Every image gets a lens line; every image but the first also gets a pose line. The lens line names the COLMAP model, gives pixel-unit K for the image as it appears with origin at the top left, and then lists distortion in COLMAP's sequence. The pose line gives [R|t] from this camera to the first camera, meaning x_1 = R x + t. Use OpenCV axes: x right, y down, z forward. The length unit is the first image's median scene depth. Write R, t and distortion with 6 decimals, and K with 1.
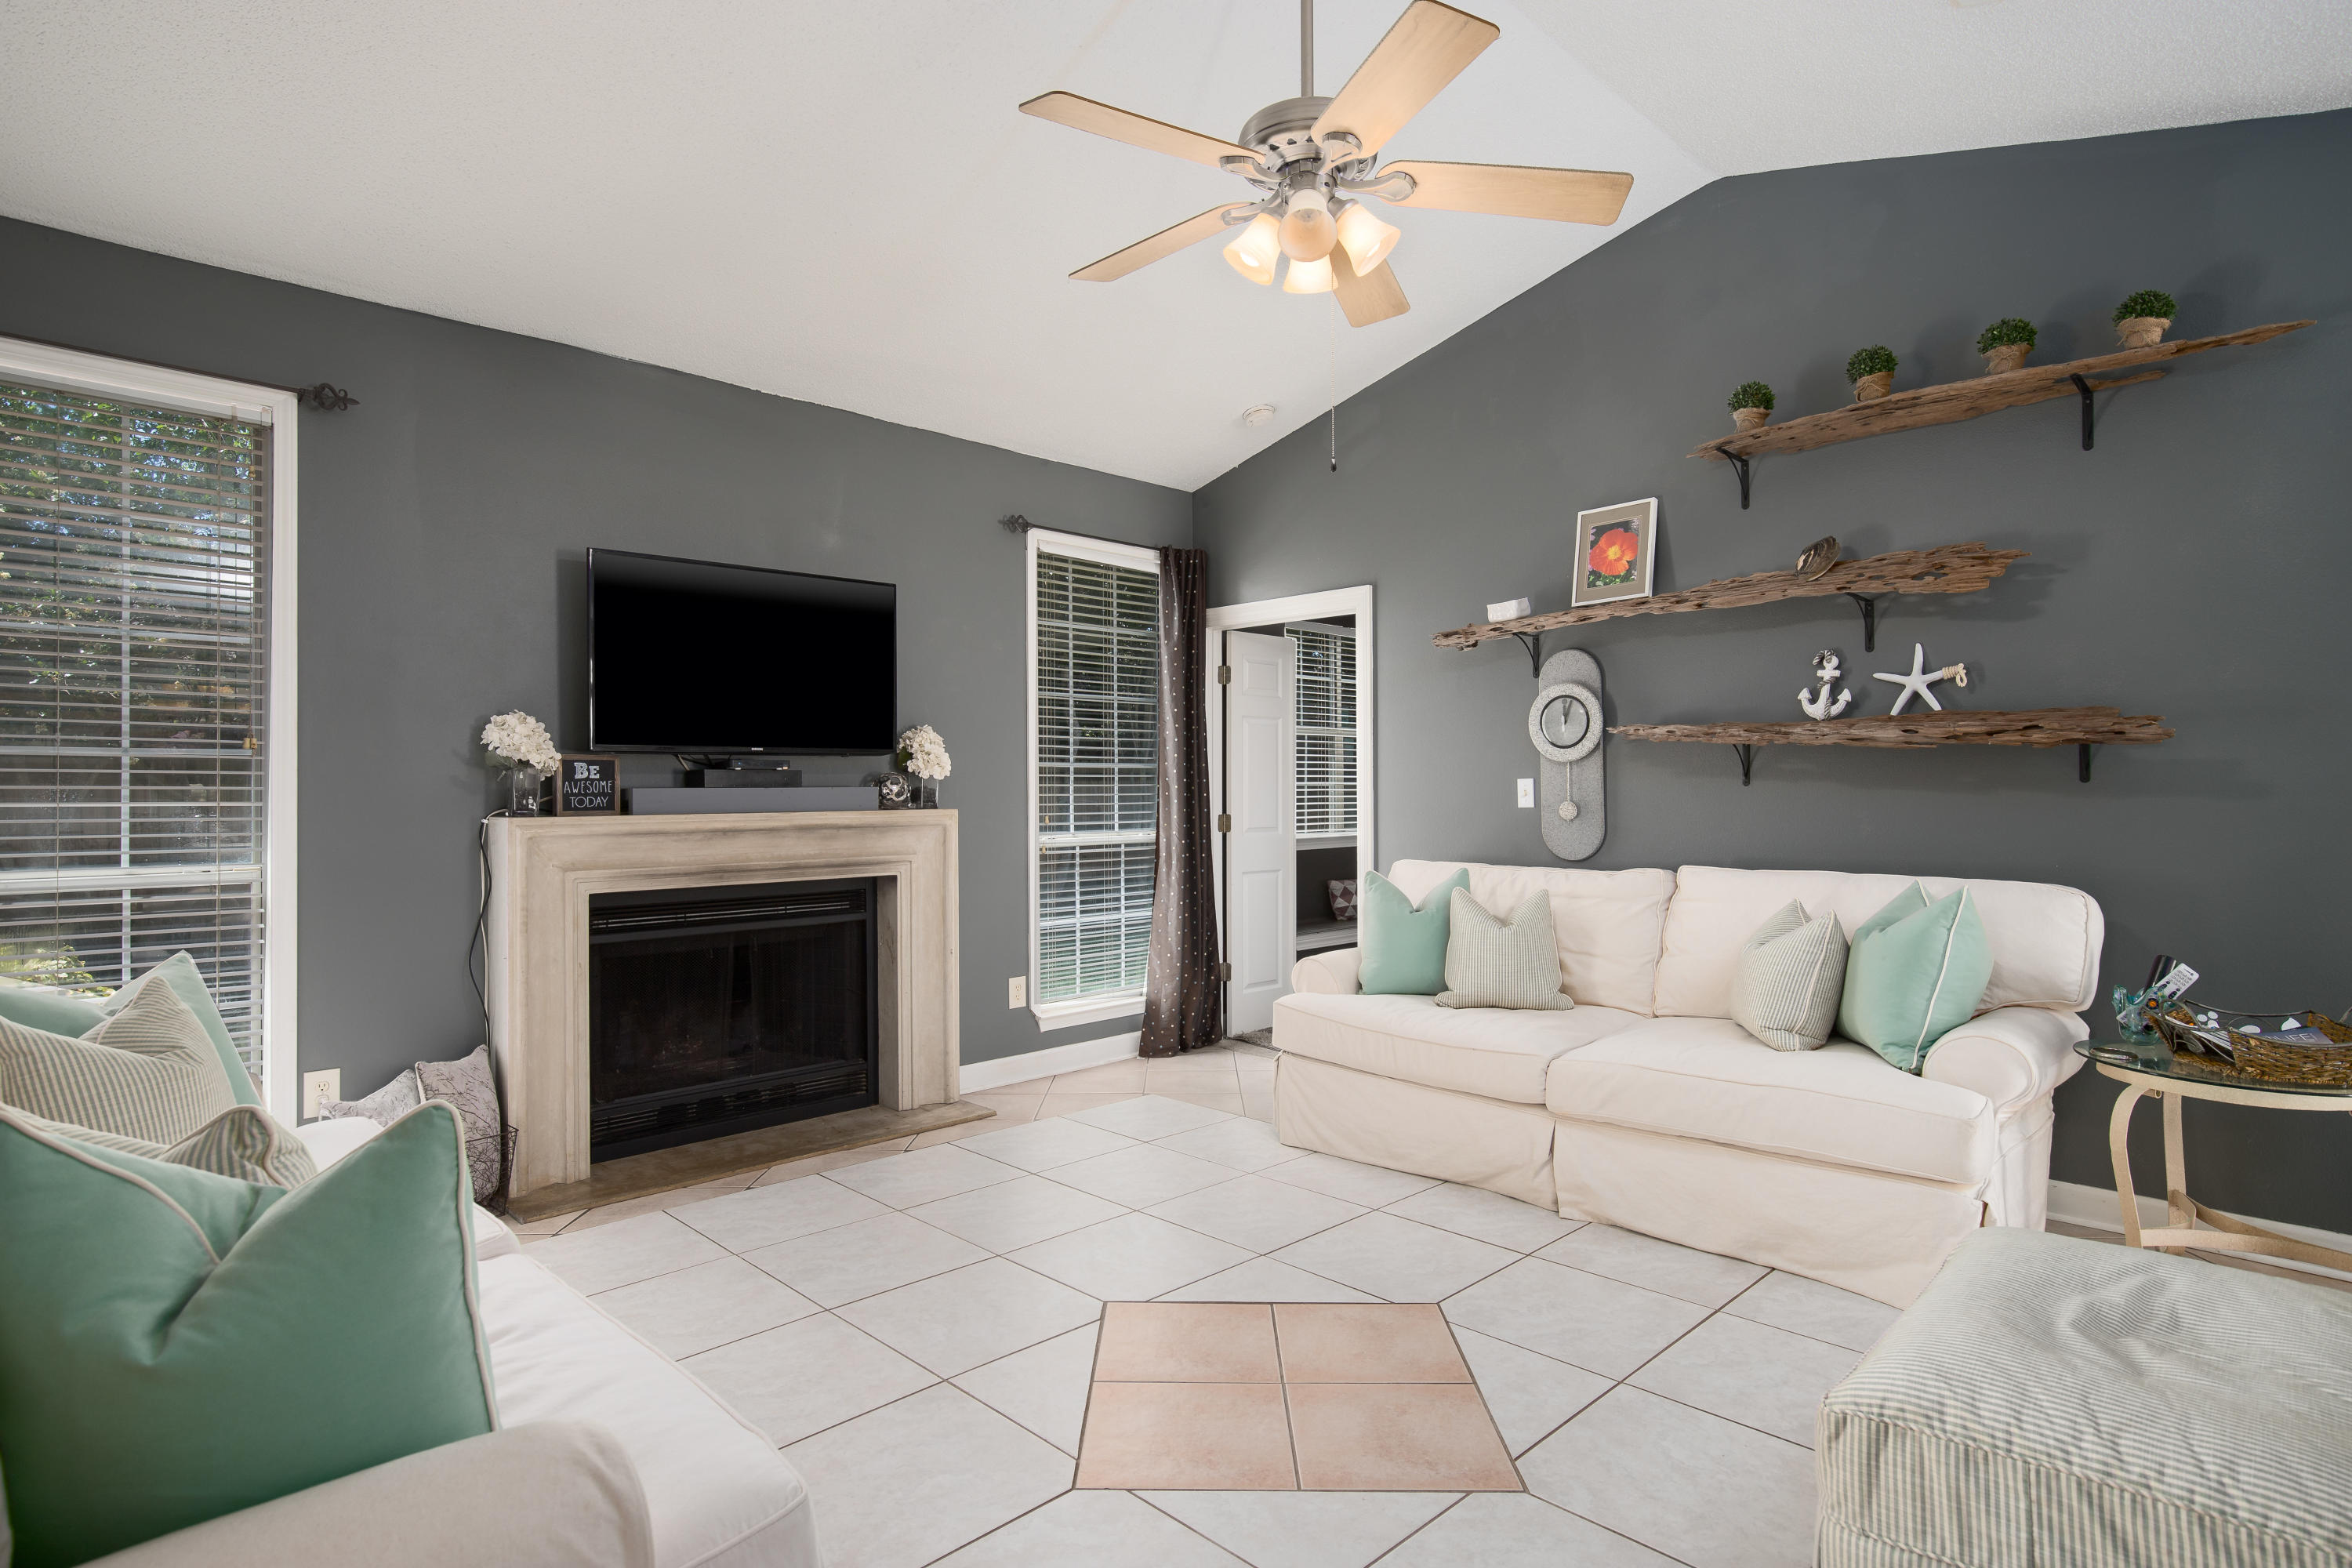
lens RADIAL K [[1227.8, 0, 1176.0], [0, 1227.8, 784.0], [0, 0, 1]] dist [-0.002732, 0.000072]
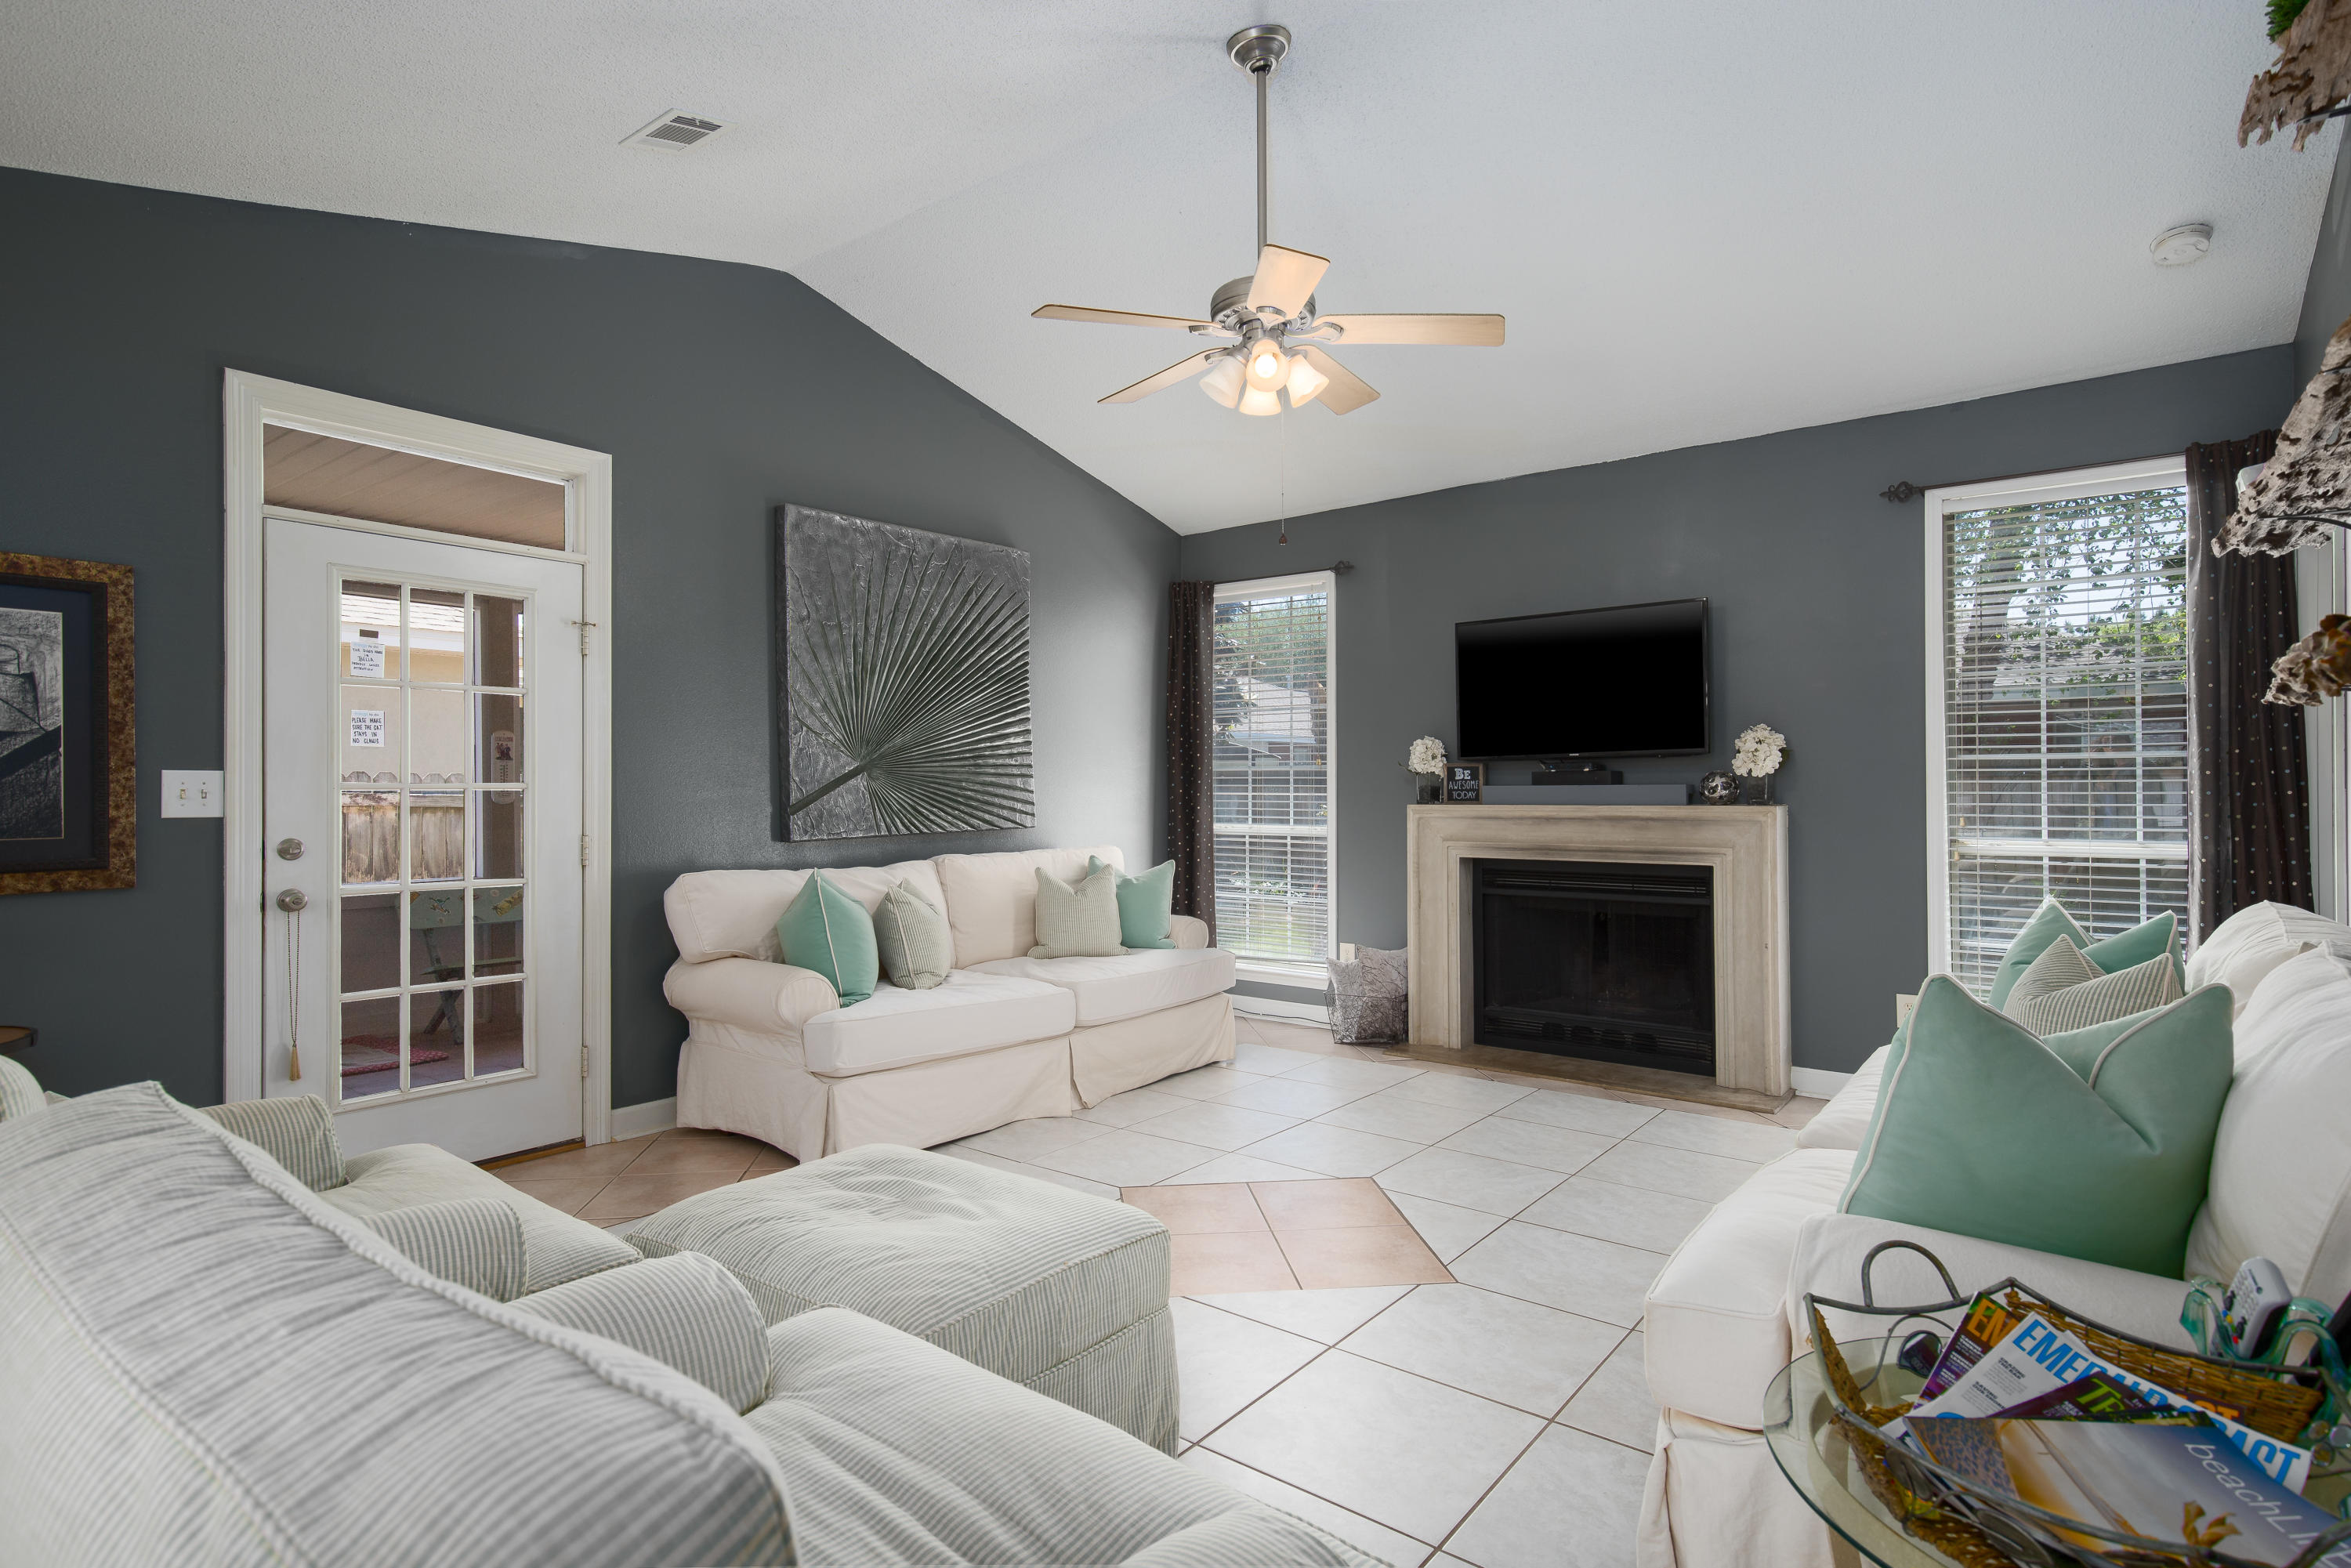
lens RADIAL K [[1189.7, 0, 1175.5], [0, 1189.7, 784.0], [0, 0, 1]] dist [0.010939, 0.000043]
pose [[0.131644, 0.009518, -0.991251, 0.761316], [0.013931, 0.999837, 0.011451, -0.017404], [0.991199, -0.015317, 0.131490, 0.397782]]
